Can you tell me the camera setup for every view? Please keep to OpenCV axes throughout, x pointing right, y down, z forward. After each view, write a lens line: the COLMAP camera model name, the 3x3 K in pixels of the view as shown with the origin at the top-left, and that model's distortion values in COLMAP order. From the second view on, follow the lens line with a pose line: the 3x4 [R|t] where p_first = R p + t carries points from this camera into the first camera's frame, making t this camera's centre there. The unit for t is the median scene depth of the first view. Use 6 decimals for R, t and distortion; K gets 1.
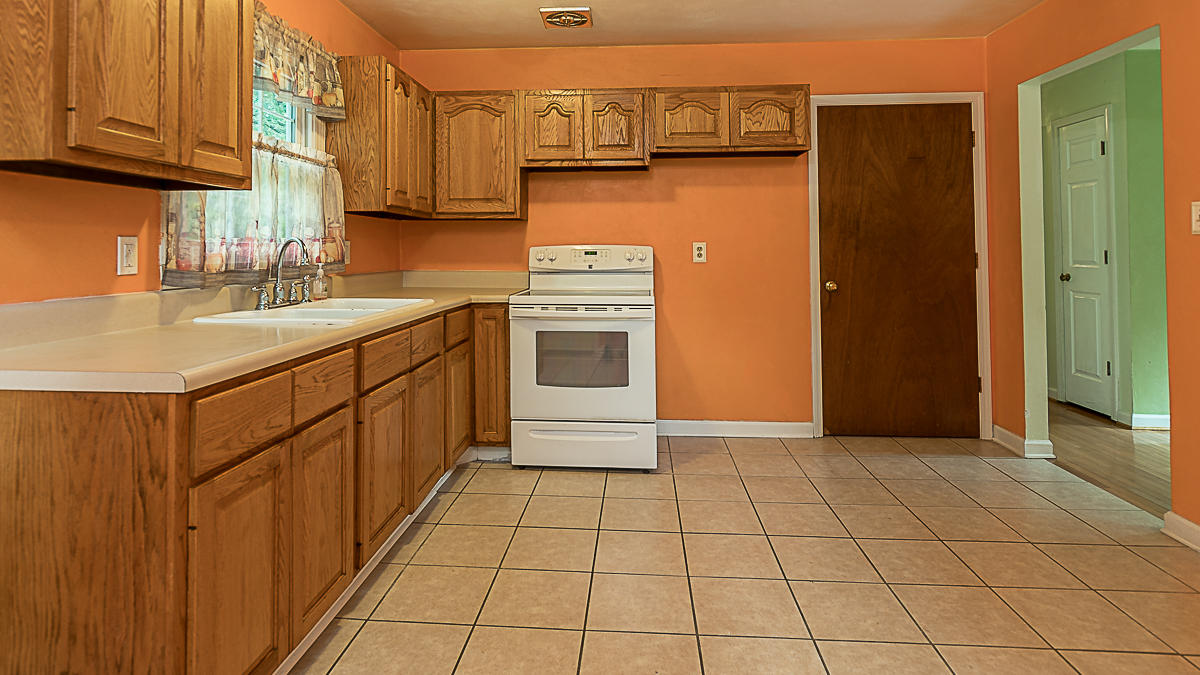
lens RADIAL K [[611.9, 0, 594.3], [0, 611.9, 225.5], [0, 0, 1]] dist [-0.000385, -0.000361]
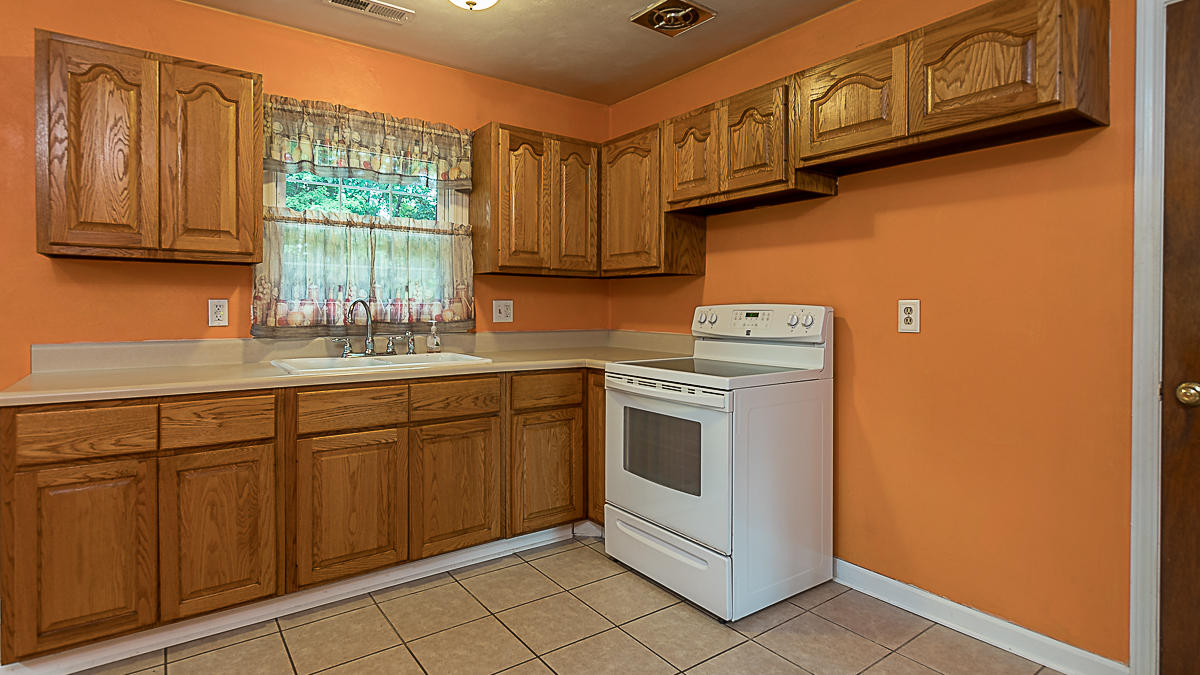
lens RADIAL K [[602.6, 0, 603.0], [0, 602.6, 307.9], [0, 0, 1]] dist [-0.000924, 0.000063]
pose [[0.650285, 0.004983, -0.759674, 0.473462], [0.026215, 0.999236, 0.028995, 0.010697], [0.759238, -0.038770, 0.649657, 0.402105]]
